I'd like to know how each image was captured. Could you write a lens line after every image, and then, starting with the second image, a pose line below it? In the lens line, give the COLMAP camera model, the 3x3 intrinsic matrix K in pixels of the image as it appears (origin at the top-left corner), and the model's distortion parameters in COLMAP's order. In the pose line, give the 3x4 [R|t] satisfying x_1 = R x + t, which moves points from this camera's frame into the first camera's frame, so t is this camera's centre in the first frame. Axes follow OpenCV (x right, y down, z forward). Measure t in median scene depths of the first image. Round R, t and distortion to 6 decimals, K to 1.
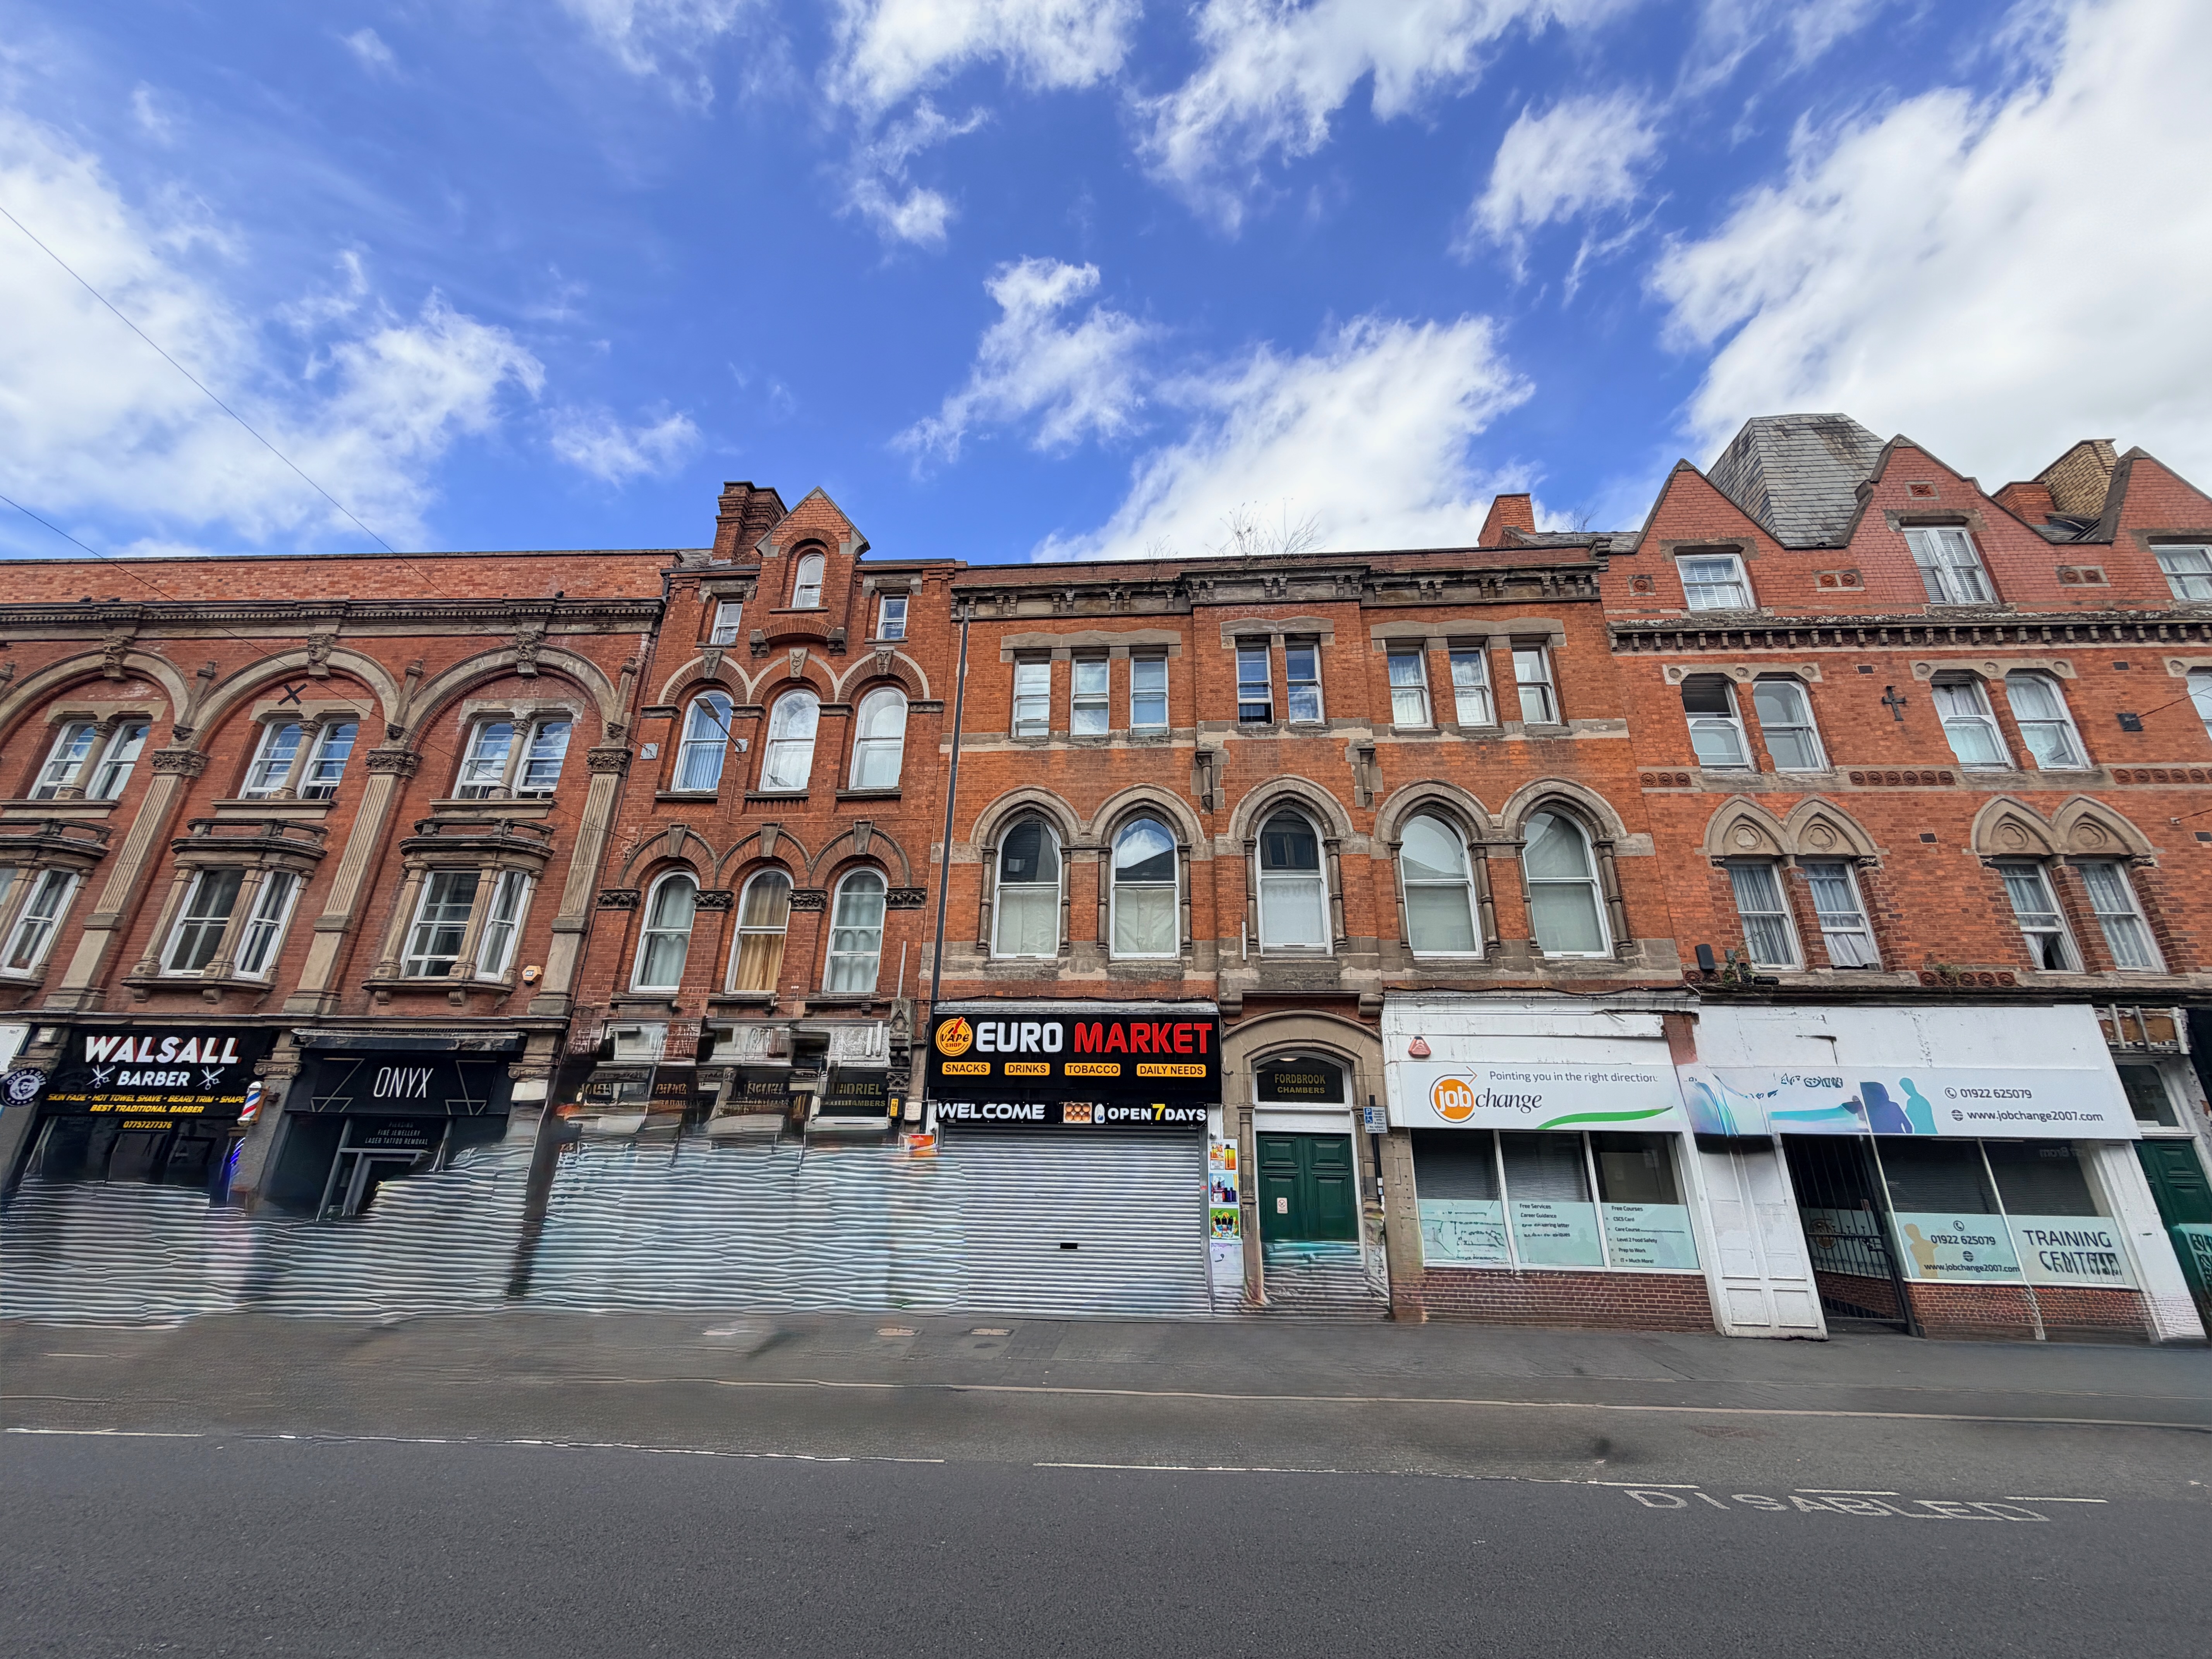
lens RADIAL K [[895.8, 0, 1095.2], [0, 895.8, 821.1], [0, 0, 1]] dist [0.000875, -0.000451]
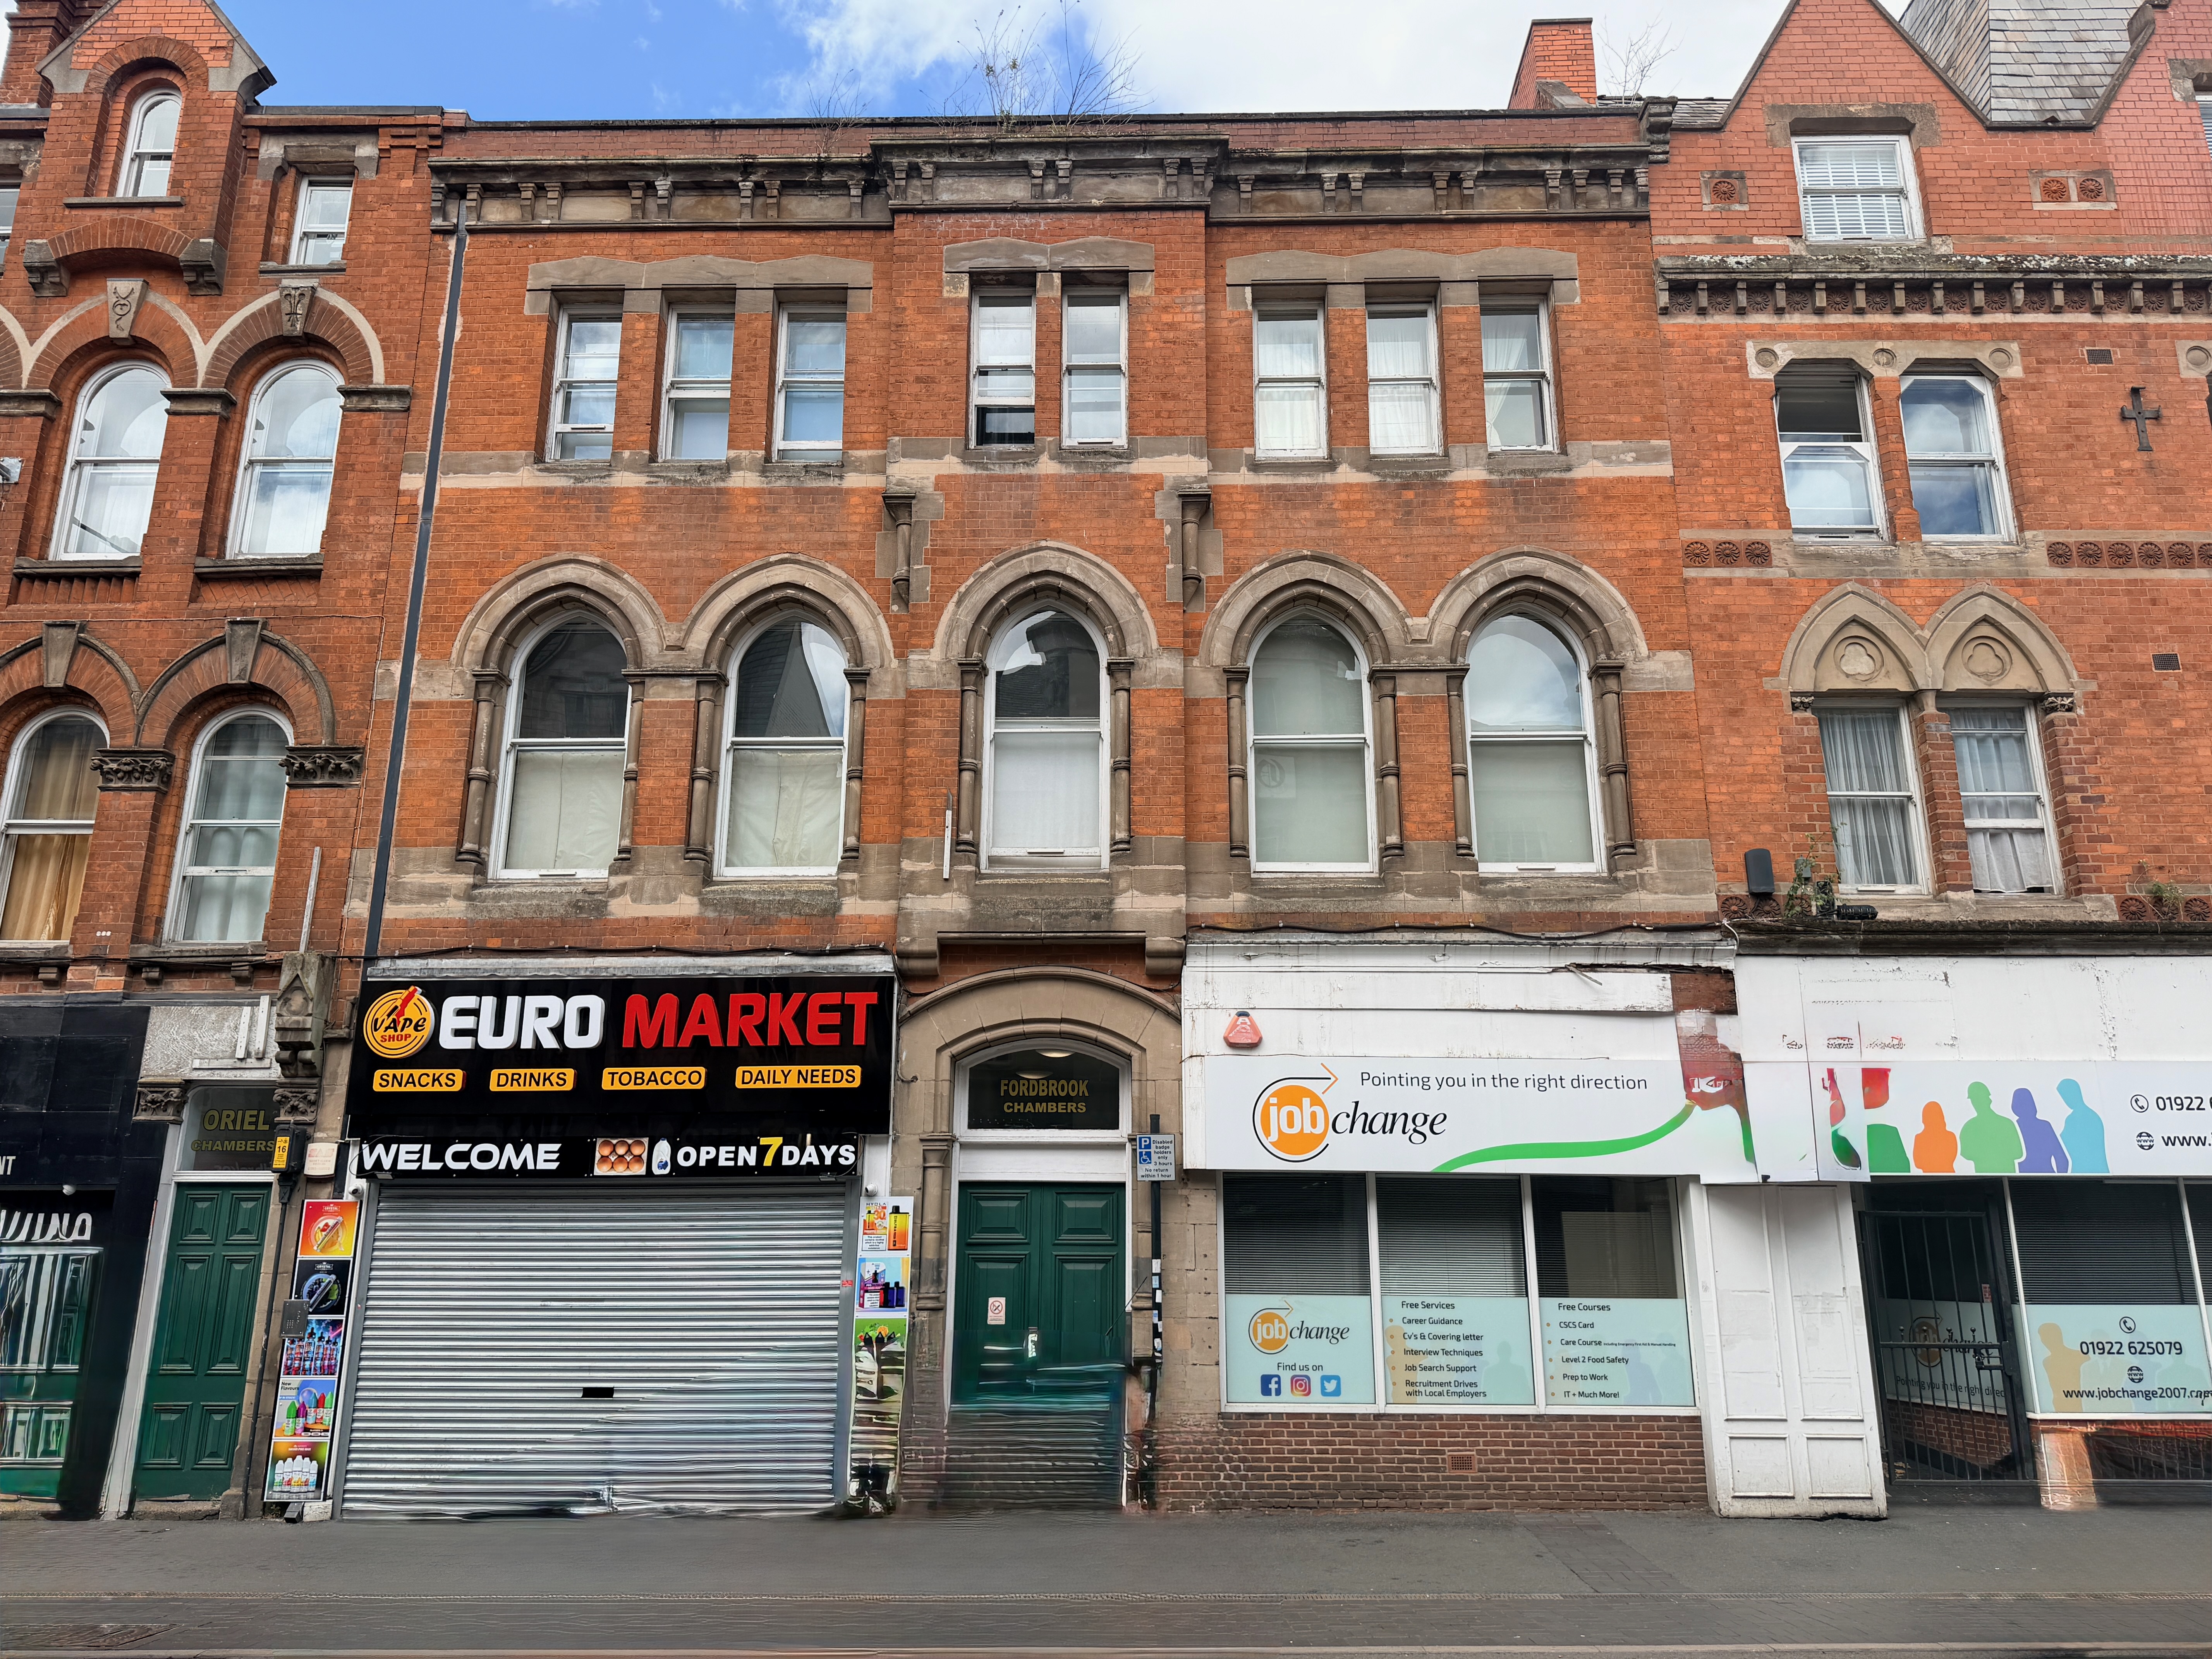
lens RADIAL K [[1532.7, 0, 1105.9], [0, 1532.7, 821.0], [0, 0, 1]] dist [0.167243, -0.293047]
pose [[0.997874, -0.000052, 0.065175, 0.193262], [-0.006845, 0.994385, 0.105598, 0.018160], [-0.064815, -0.105819, 0.992271, 0.054080]]
